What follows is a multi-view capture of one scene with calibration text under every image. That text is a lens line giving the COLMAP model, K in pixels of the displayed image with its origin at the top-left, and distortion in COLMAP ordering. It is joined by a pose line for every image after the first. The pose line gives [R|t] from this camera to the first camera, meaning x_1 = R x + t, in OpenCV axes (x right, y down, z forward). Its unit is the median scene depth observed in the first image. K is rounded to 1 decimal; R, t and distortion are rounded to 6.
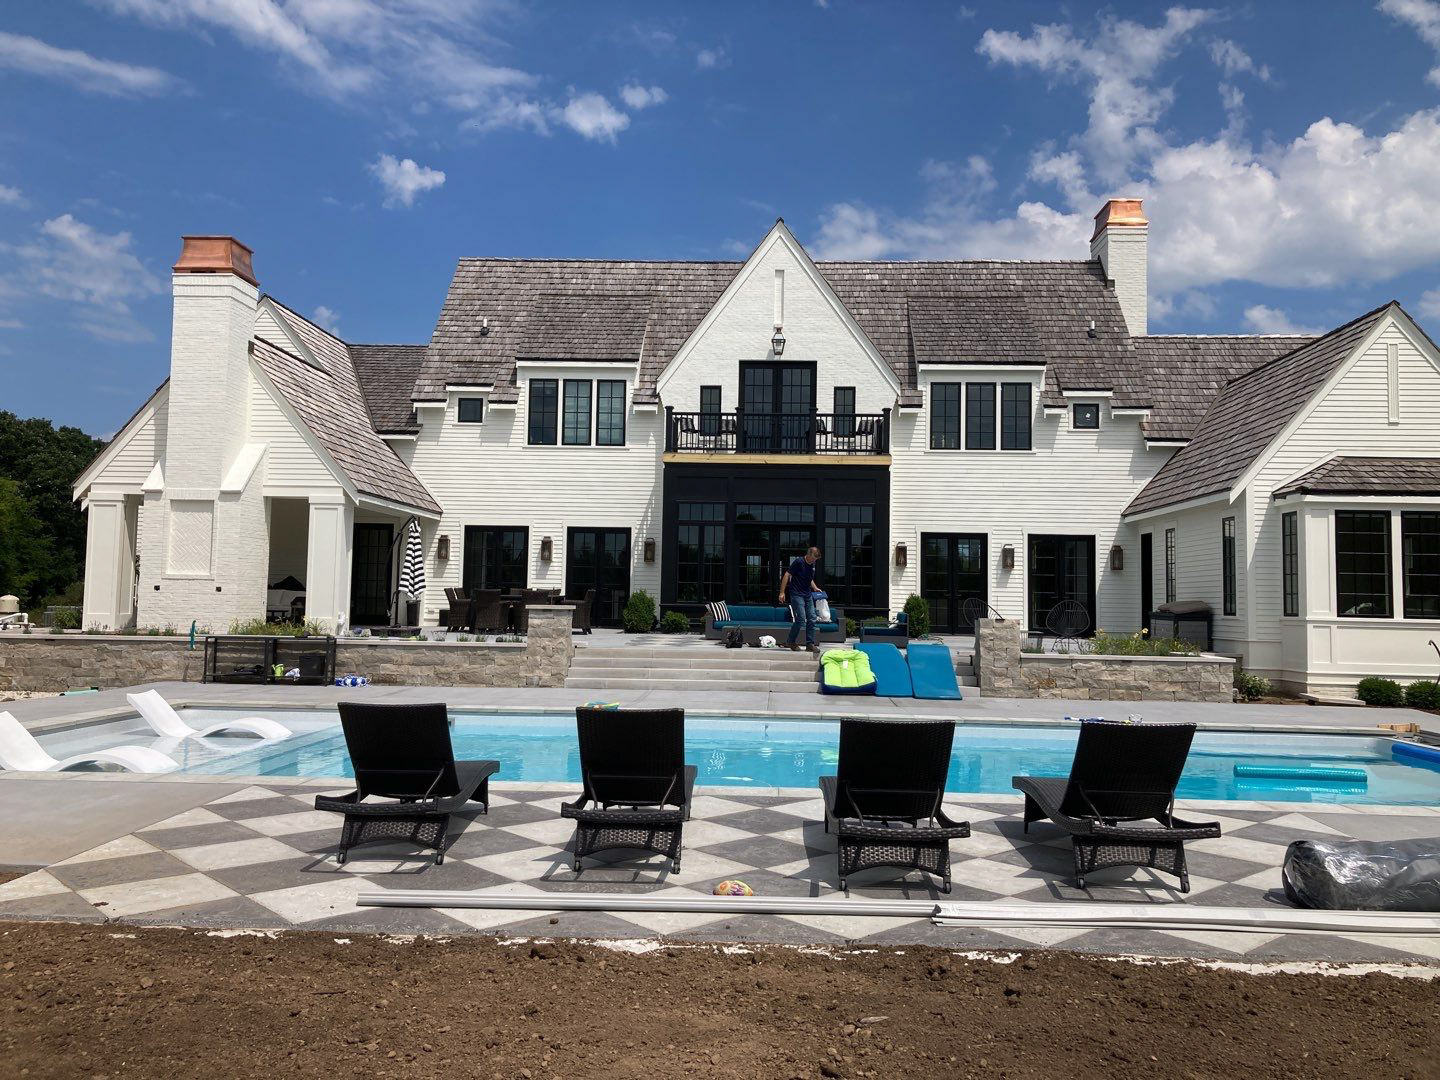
lens RADIAL K [[1086.3, 0, 720.0], [0, 1086.3, 540.0], [0, 0, 1]] dist [0.025890, 0.002103]
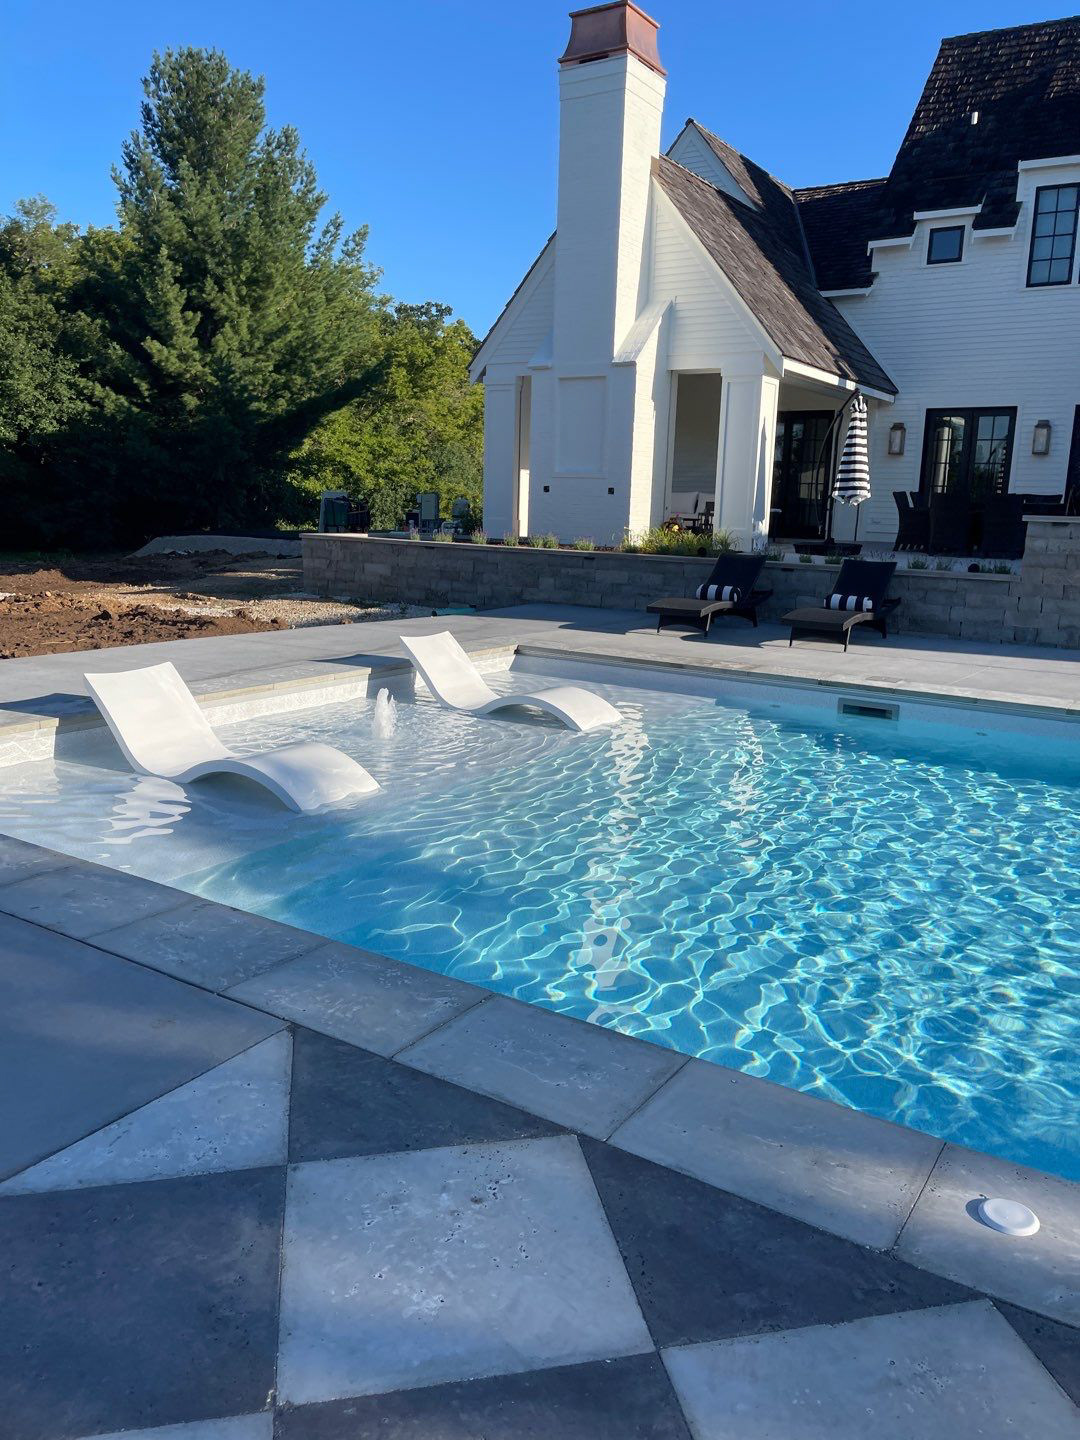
lens RADIAL K [[1134.2, 0, 540.0], [0, 1134.2, 720.0], [0, 0, 1]] dist [0.007516, -0.001963]
pose [[0.855320, 0.105027, -0.507343, -0.056310], [0.015147, 0.973750, 0.227116, 0.017404], [0.517879, -0.201942, 0.831277, 0.222869]]
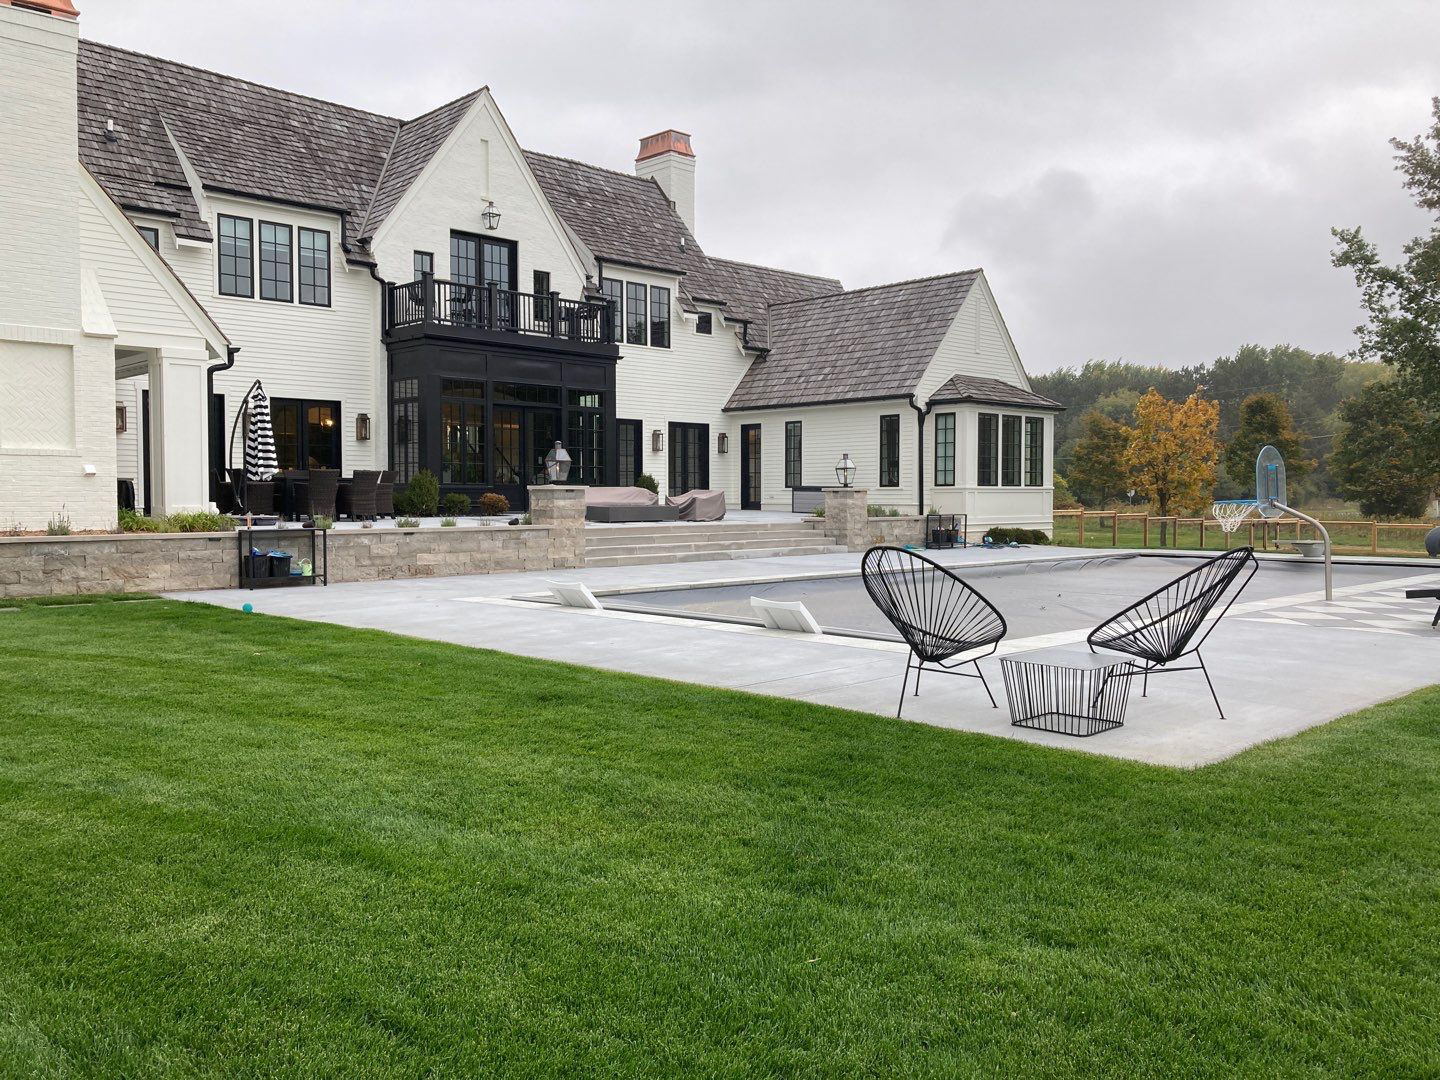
lens RADIAL K [[1134.2, 0, 720.0], [0, 1134.2, 540.0], [0, 0, 1]] dist [0.007516, -0.001963]
pose [[0.670828, -0.046414, 0.740159, -0.654757], [-0.035764, 0.994854, 0.094799, 0.004486], [-0.740750, -0.090065, 0.665716, 0.160042]]
